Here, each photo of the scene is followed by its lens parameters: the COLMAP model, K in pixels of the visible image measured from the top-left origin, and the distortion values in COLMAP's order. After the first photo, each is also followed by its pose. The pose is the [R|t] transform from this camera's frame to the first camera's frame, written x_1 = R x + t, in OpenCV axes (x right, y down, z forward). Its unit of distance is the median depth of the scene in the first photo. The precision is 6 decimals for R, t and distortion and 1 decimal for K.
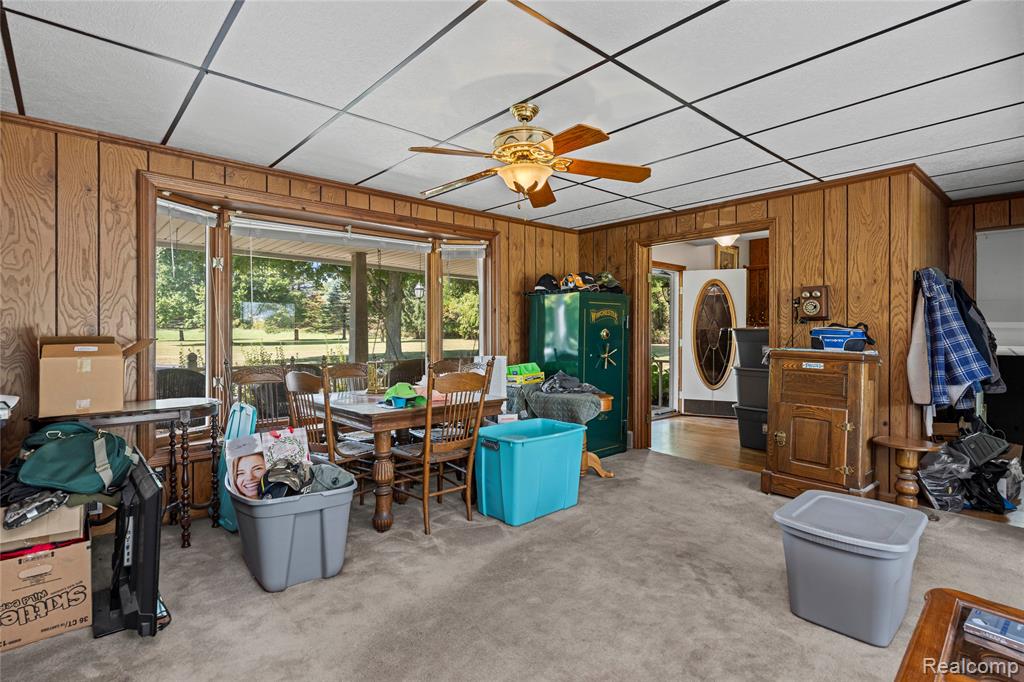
lens RADIAL K [[489.2, 0, 512.0], [0, 489.2, 341.0], [0, 0, 1]] dist [-0.000472, 0.000216]
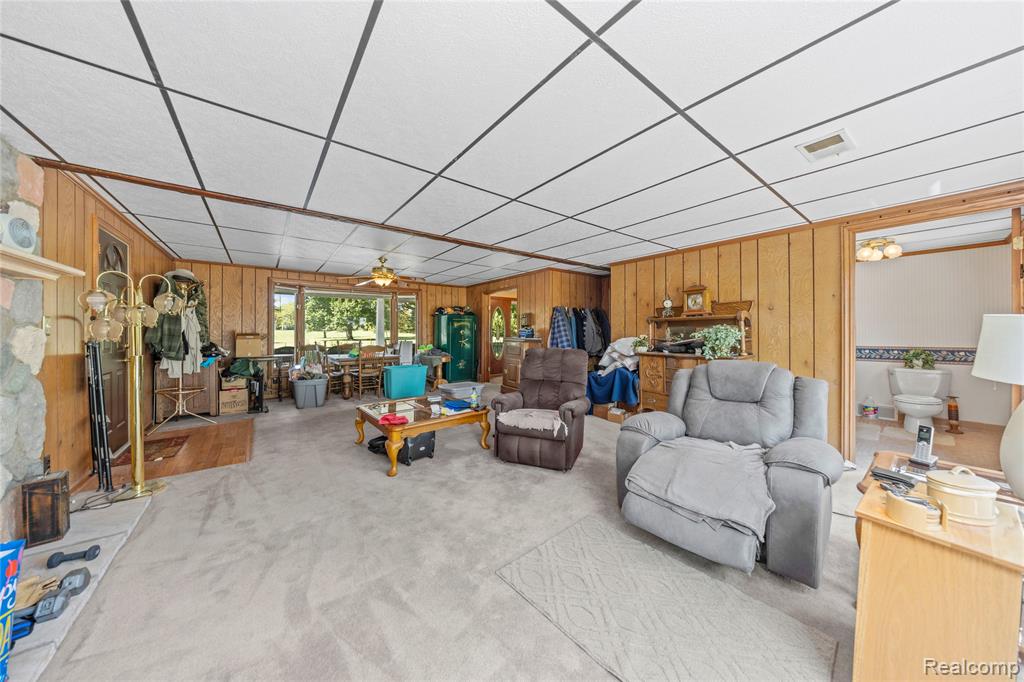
lens RADIAL K [[324.3, 0, 518.1], [0, 324.3, 338.1], [0, 0, 1]] dist [-0.000642, -0.000044]
pose [[0.997082, -0.001391, -0.076327, 0.799696], [0.001308, 0.999998, -0.001136, 0.020941], [0.076329, 0.001033, 0.997082, -0.753311]]
